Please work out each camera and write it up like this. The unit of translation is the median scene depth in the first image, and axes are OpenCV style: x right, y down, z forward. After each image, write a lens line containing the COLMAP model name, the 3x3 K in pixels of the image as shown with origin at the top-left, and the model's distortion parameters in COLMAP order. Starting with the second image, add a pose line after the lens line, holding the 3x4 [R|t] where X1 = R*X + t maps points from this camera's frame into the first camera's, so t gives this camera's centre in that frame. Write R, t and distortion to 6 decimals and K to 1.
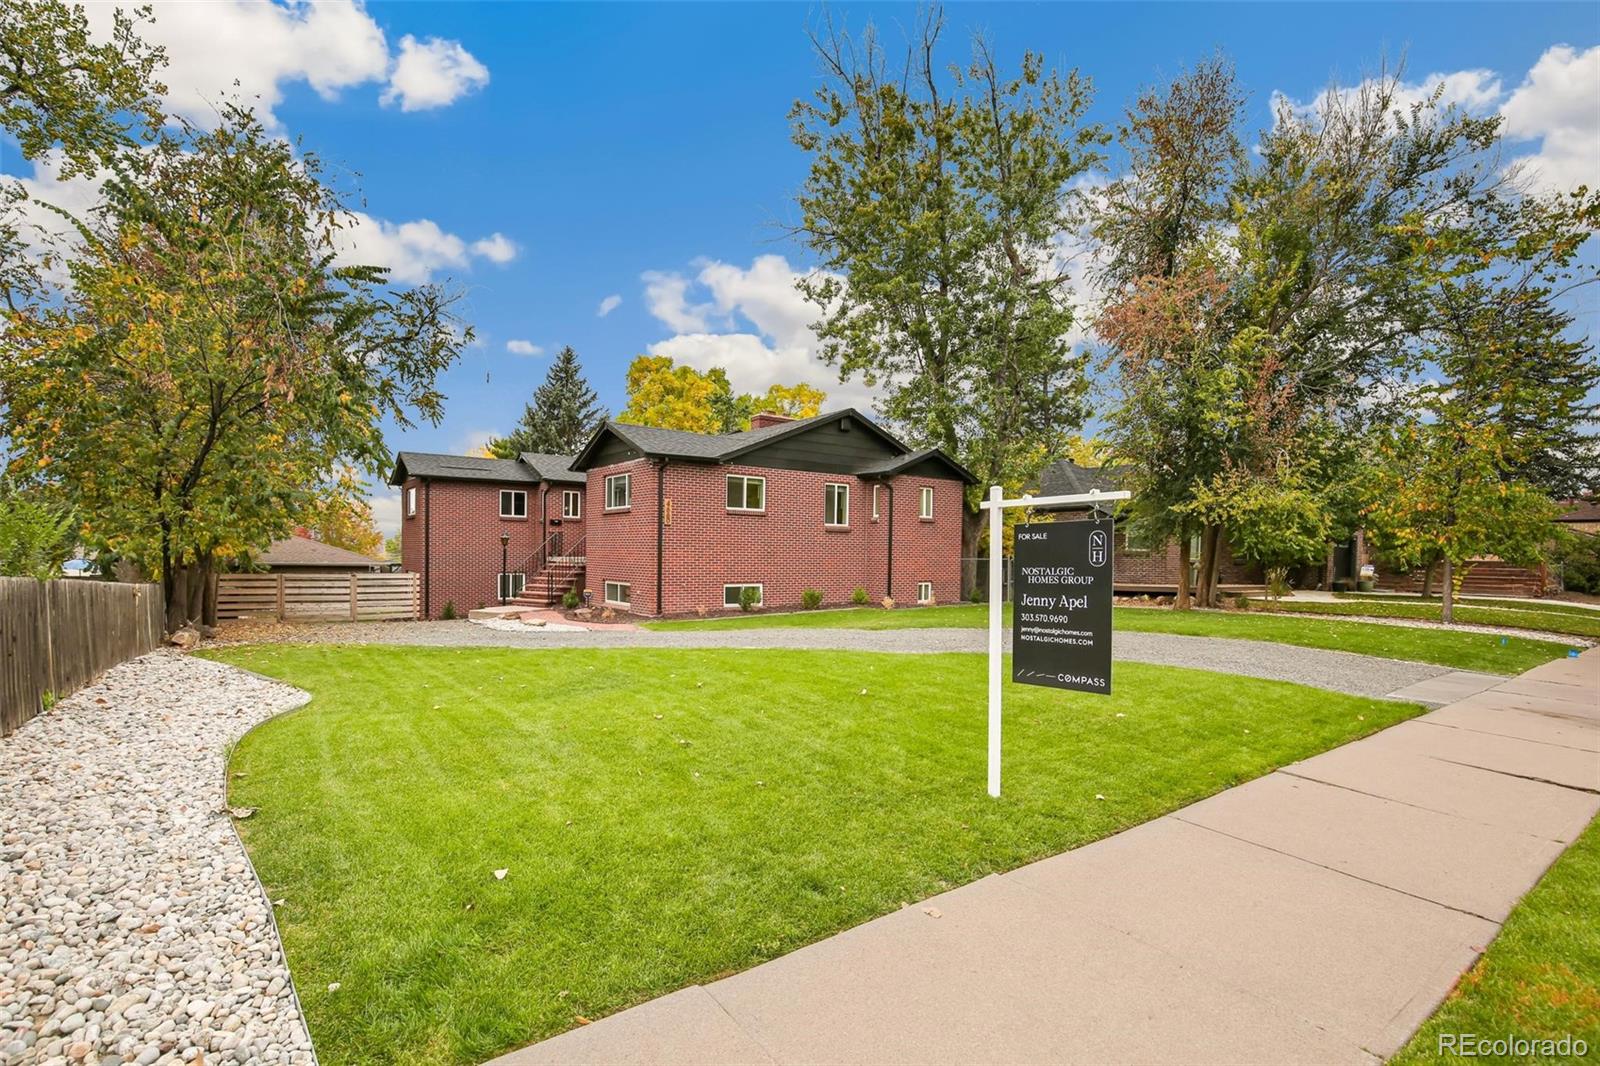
lens RADIAL K [[750.8, 0, 801.2], [0, 750.8, 561.6], [0, 0, 1]] dist [-0.000103, 0.000325]
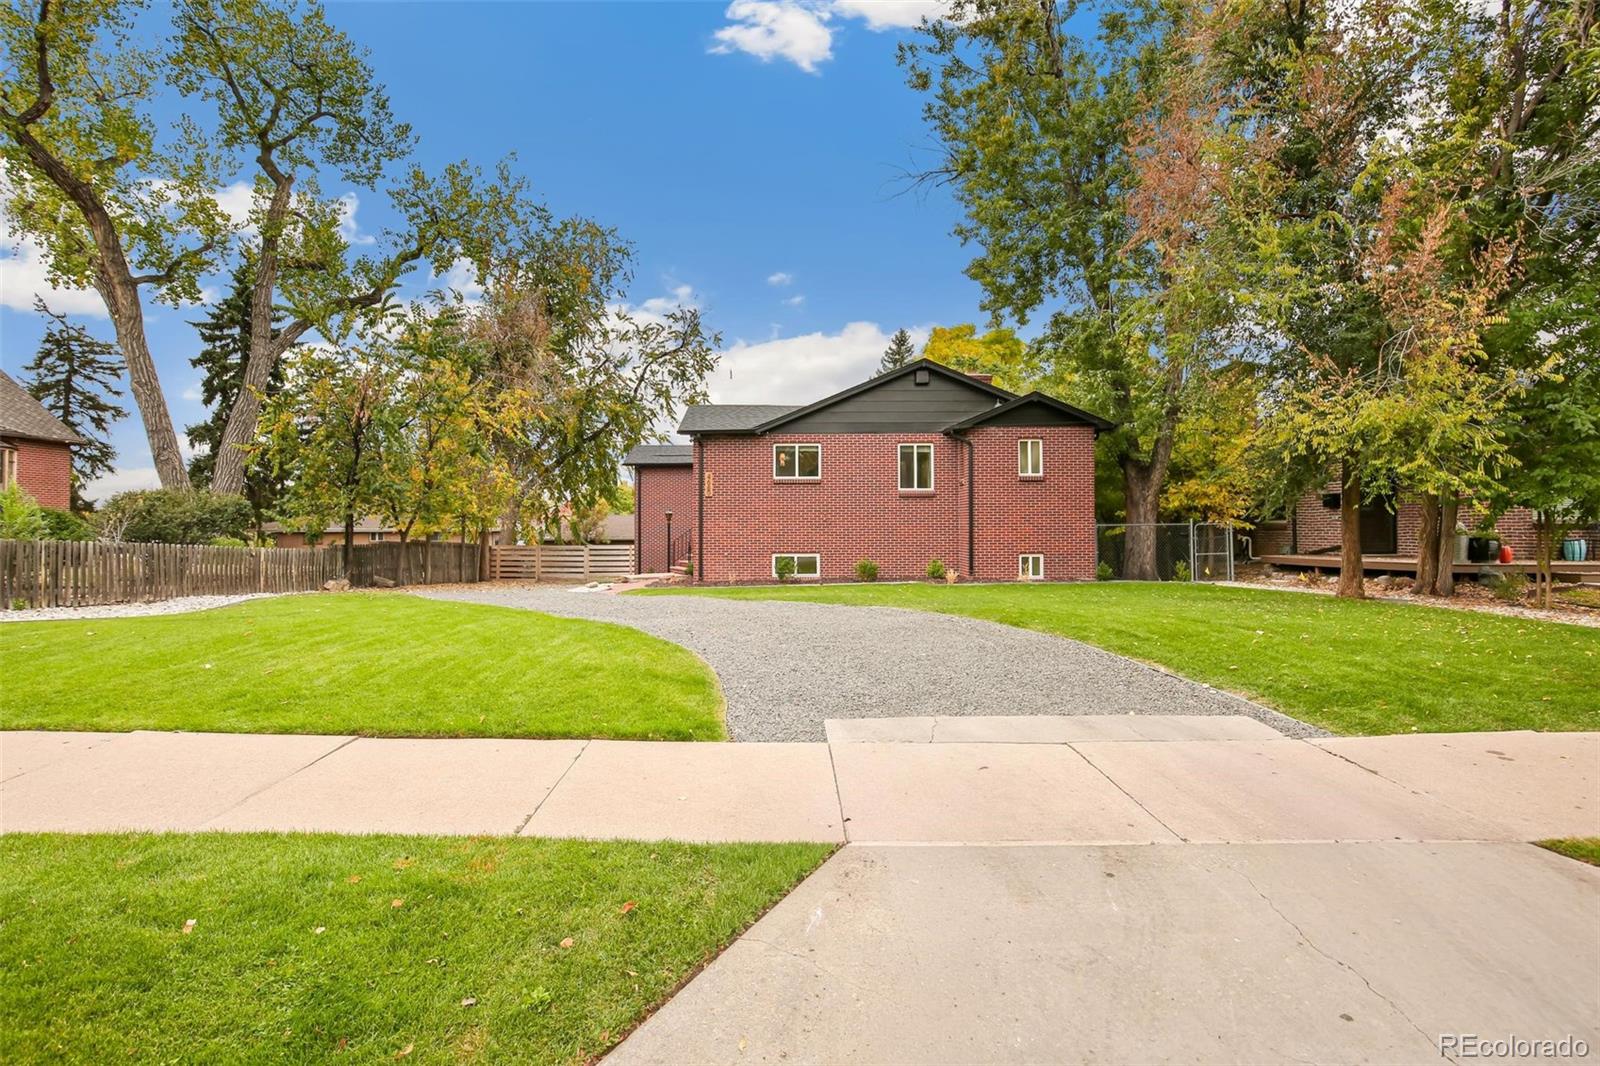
lens RADIAL K [[753.6, 0, 800.0], [0, 753.6, 533.0], [0, 0, 1]] dist [-0.000949, 0.000010]
pose [[0.803787, -0.012030, -0.594795, 0.491503], [0.007846, 0.999923, -0.009621, 0.011556], [0.594865, 0.003067, 0.803820, 0.199577]]
